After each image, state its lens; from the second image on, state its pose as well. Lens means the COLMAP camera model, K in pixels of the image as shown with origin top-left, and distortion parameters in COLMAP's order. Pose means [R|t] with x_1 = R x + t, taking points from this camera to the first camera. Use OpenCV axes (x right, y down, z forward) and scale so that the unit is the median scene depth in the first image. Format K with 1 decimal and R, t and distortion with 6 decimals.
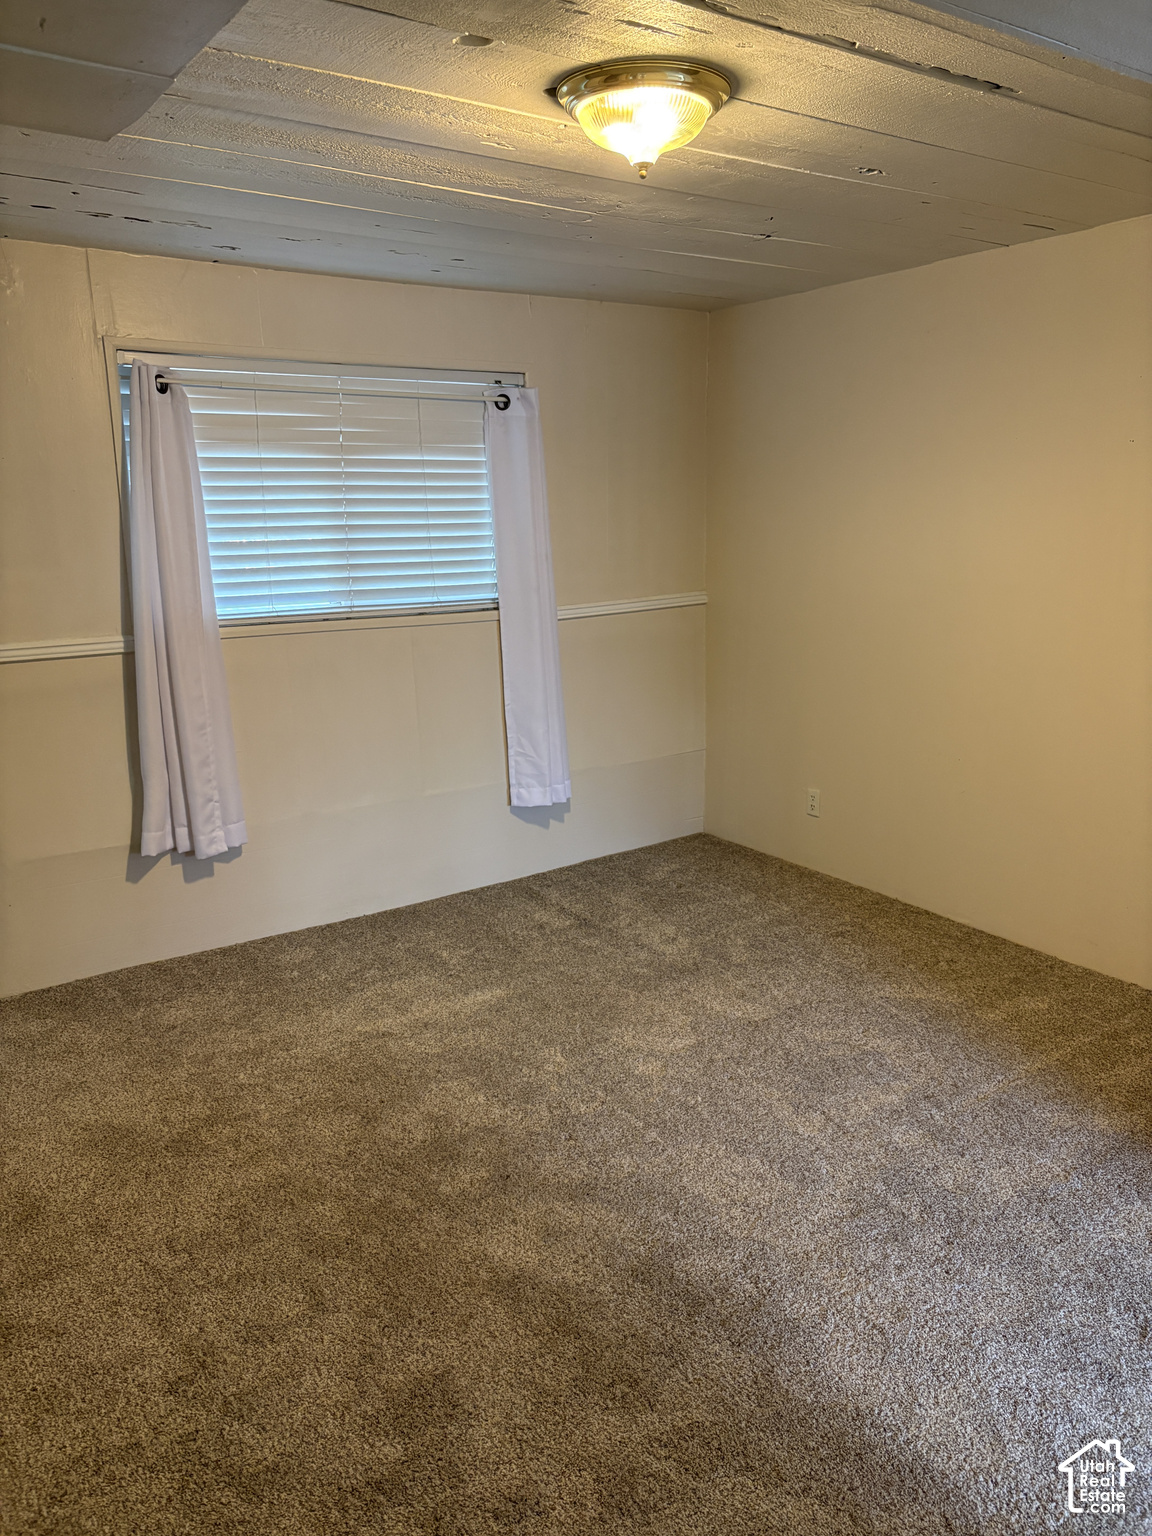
lens RADIAL K [[1170.0, 0, 572.7], [0, 1170.0, 770.1], [0, 0, 1]] dist [0.034962, -0.028915]
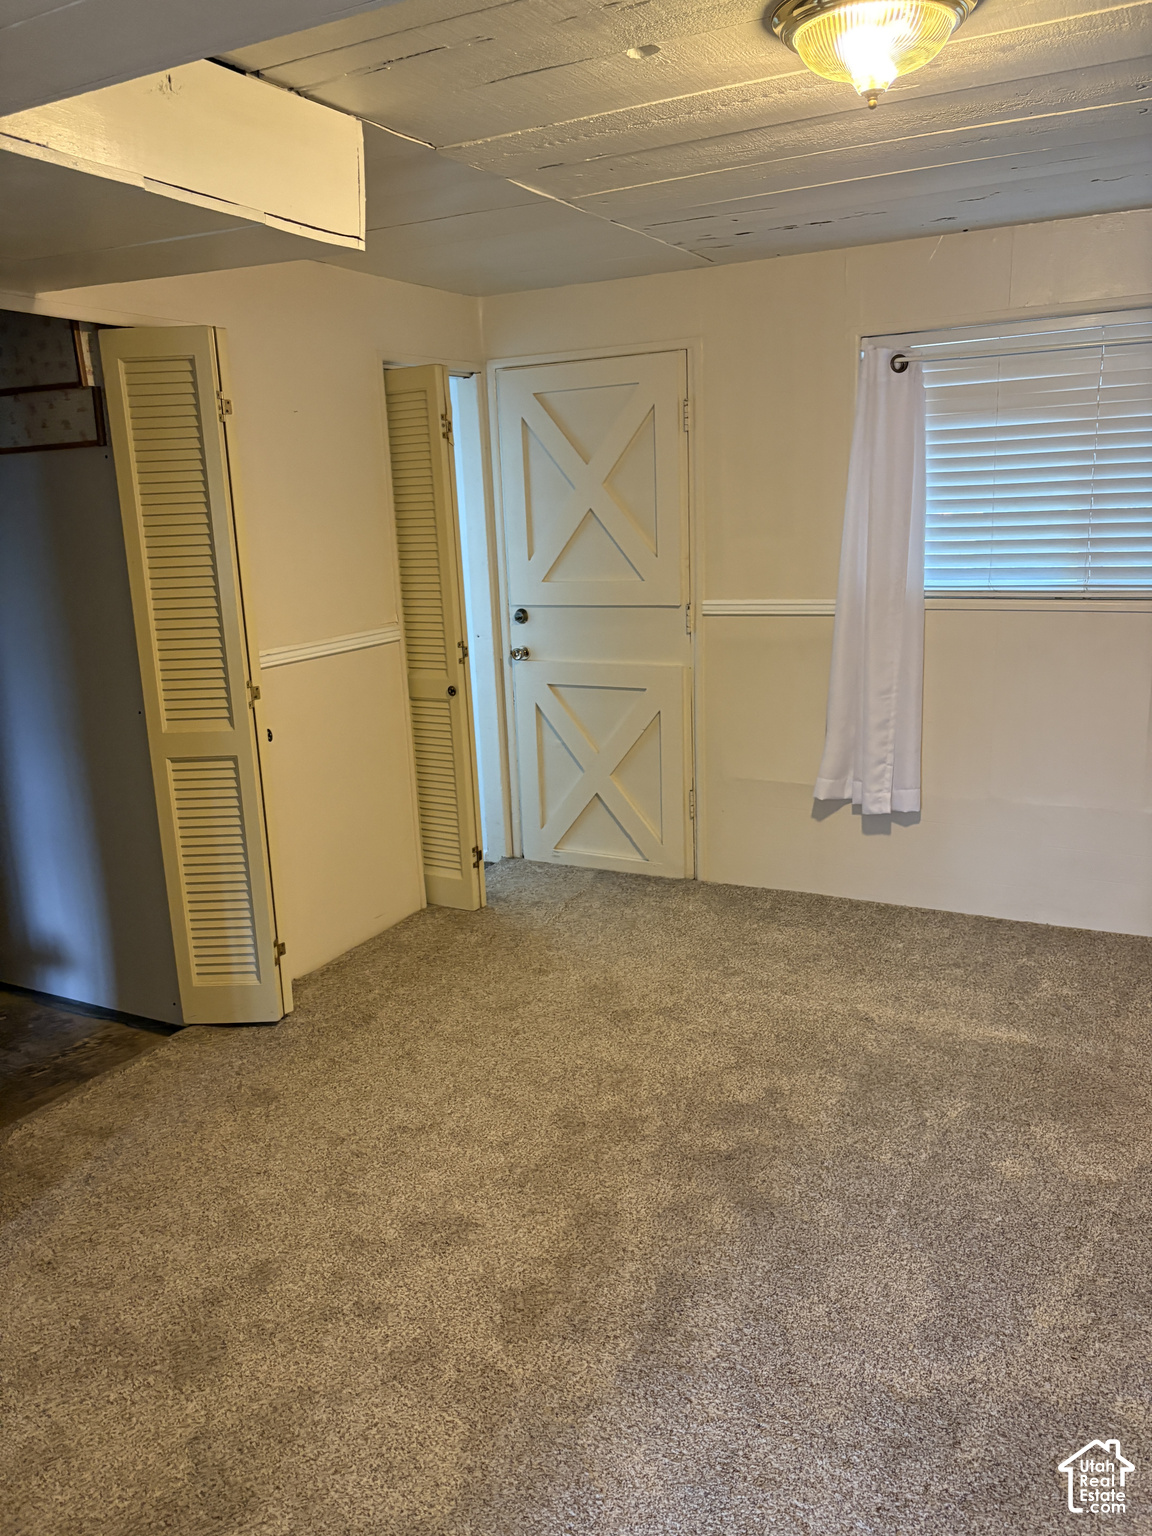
lens RADIAL K [[1170.0, 0, 571.8], [0, 1170.0, 766.4], [0, 0, 1]] dist [0.034962, -0.028915]
pose [[0.456452, 0.196757, -0.867721, 0.476395], [-0.164798, 0.977064, 0.134861, -0.066024], [0.874353, 0.081441, 0.478407, 0.255853]]
